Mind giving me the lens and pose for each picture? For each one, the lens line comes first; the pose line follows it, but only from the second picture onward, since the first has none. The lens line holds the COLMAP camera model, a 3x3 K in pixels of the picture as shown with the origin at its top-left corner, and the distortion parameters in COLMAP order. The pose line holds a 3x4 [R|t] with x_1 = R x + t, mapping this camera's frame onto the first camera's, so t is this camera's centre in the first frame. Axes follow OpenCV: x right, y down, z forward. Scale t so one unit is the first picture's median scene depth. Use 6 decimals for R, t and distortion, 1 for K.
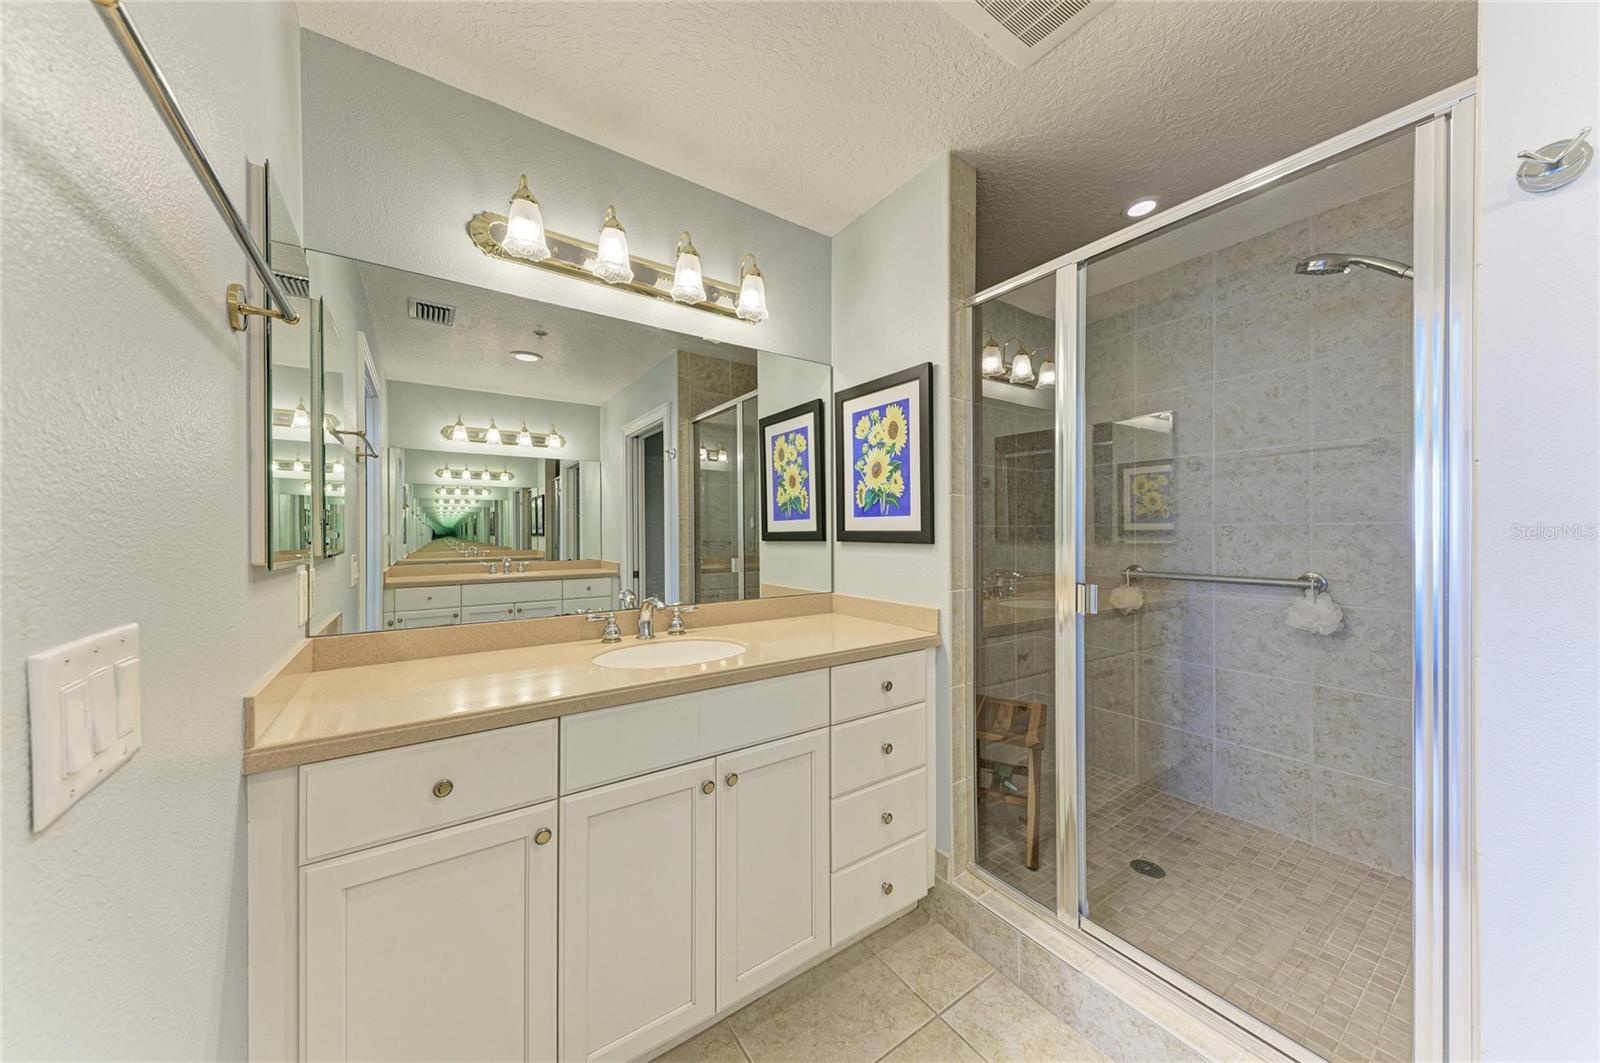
lens RADIAL K [[544.2, 0, 795.9], [0, 544.2, 534.8], [0, 0, 1]] dist [0.020378, -0.005202]
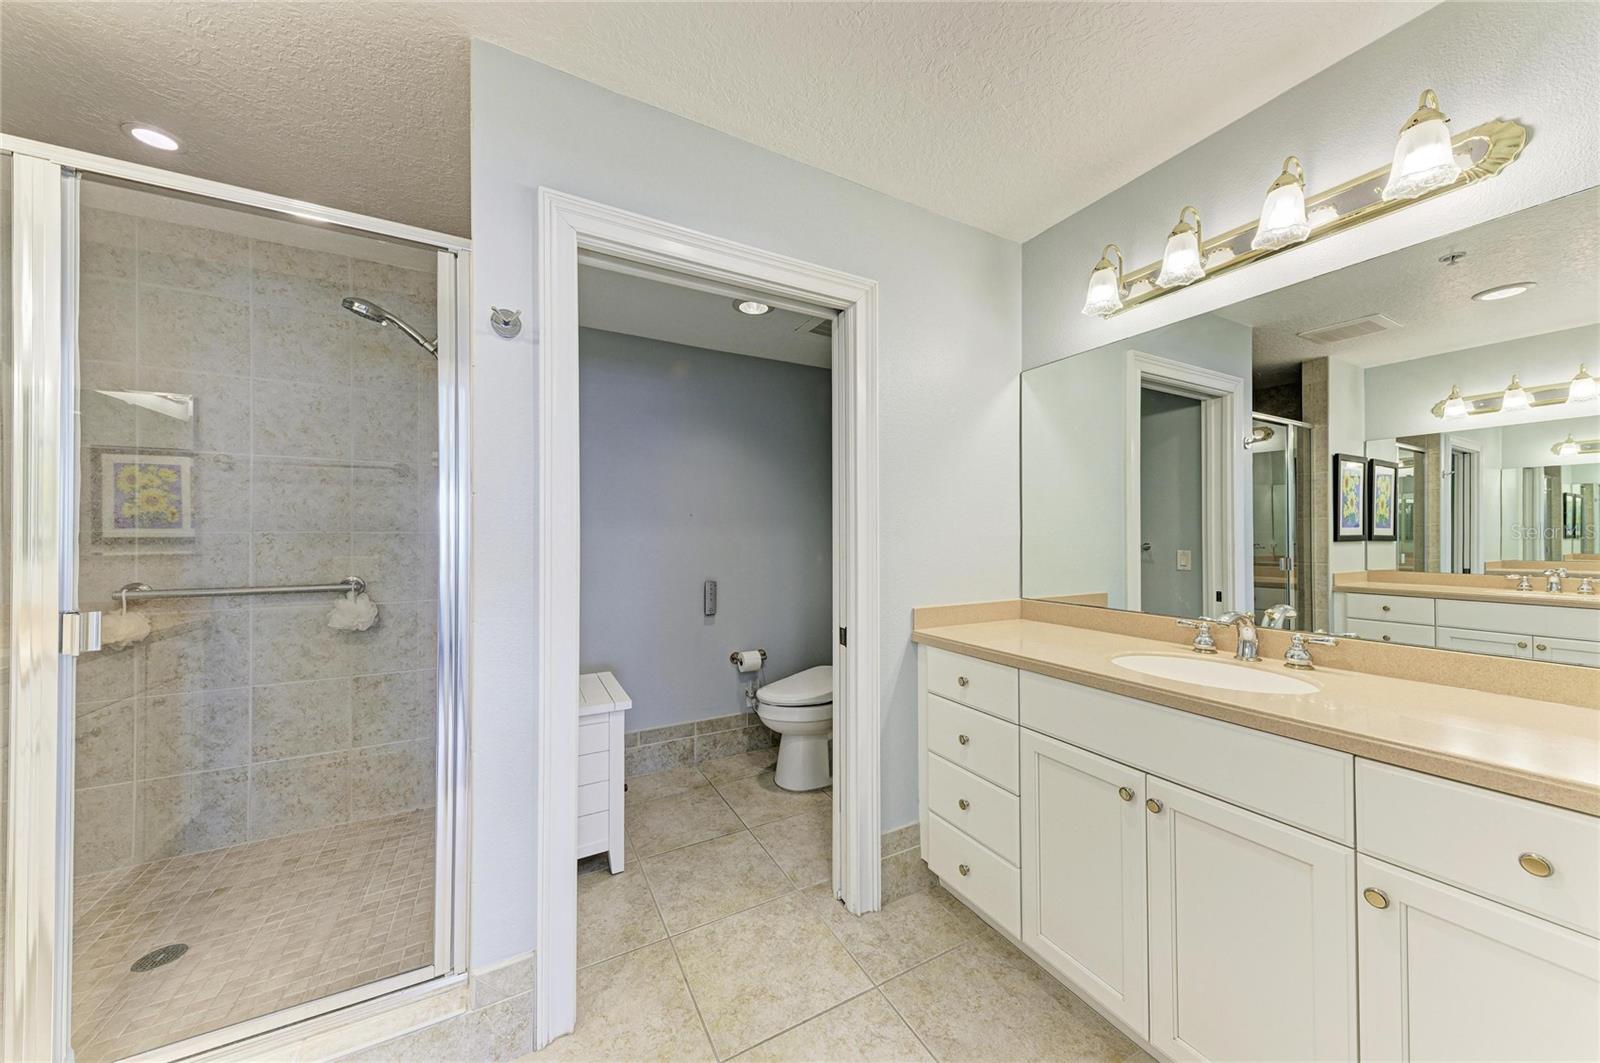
lens RADIAL K [[540.4, 0, 801.5], [0, 540.4, 533.3], [0, 0, 1]] dist [0.021255, -0.004902]
pose [[0.112297, 0.010124, 0.993623, -0.058221], [0.005906, 0.999924, -0.010855, -0.000930], [-0.993657, 0.007087, 0.112228, -0.024142]]
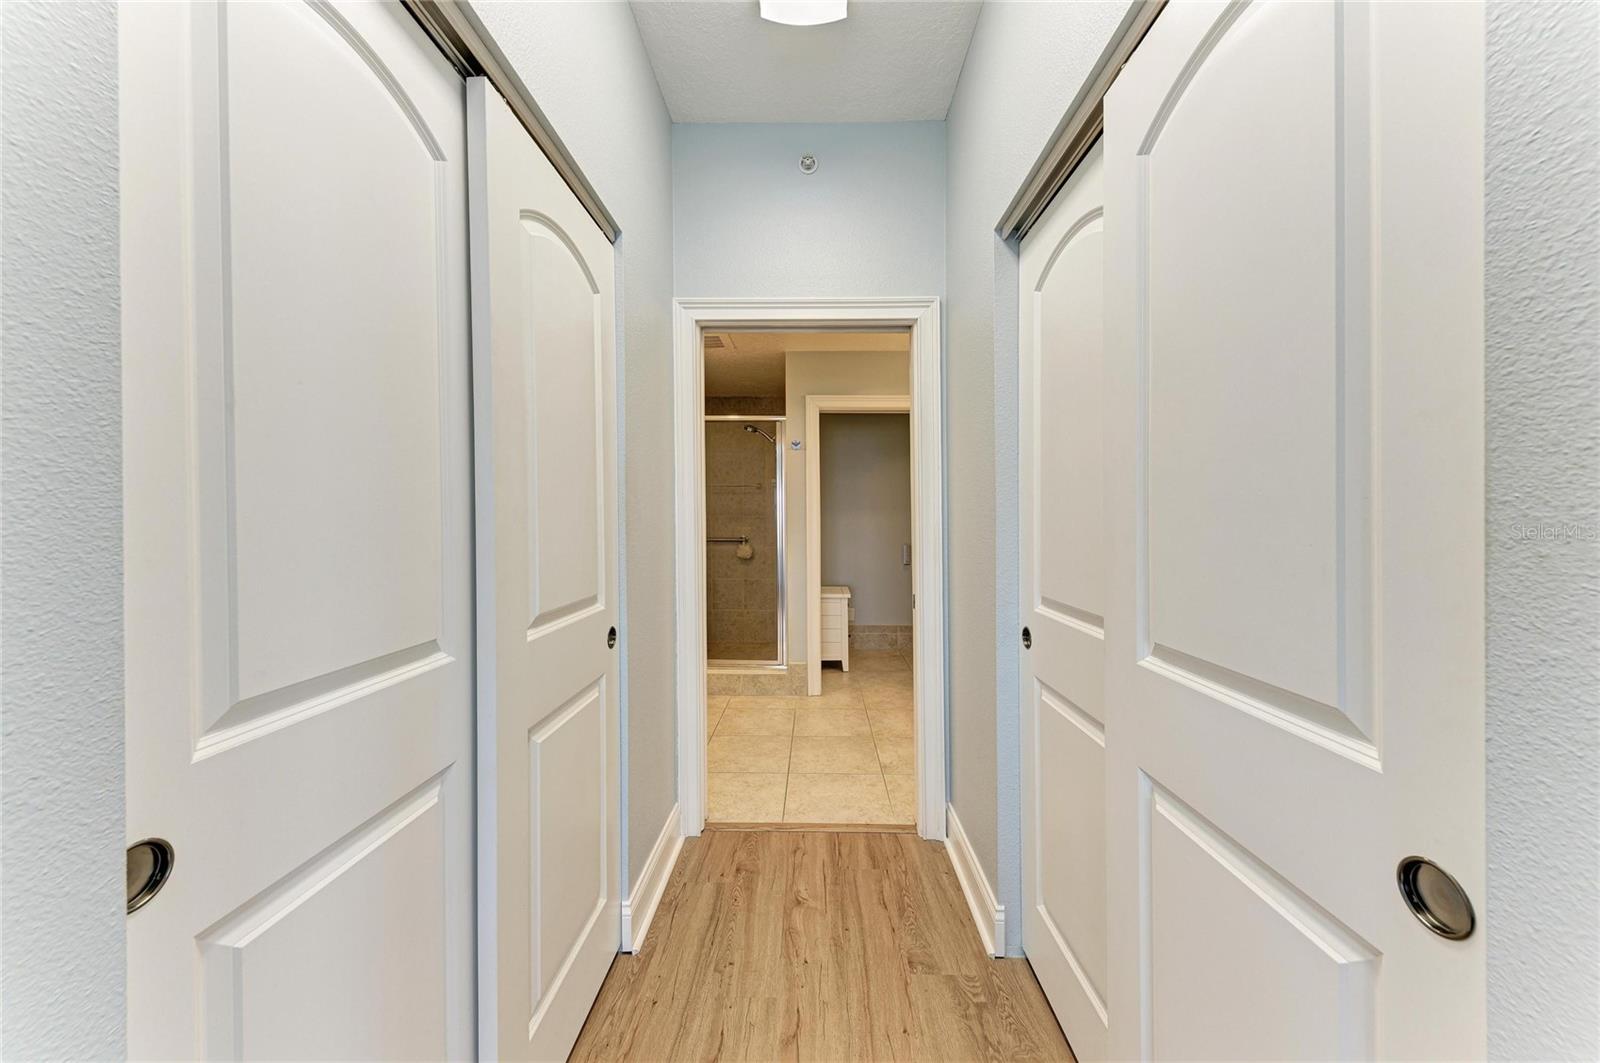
lens RADIAL K [[540.8, 0, 801.2], [0, 540.8, 539.2], [0, 0, 1]] dist [0.021932, -0.004647]
pose [[0.593957, -0.026186, 0.804071, -0.874811], [0.006041, 0.999587, 0.028091, 0.016034], [-0.804474, -0.011828, 0.593869, -0.667976]]
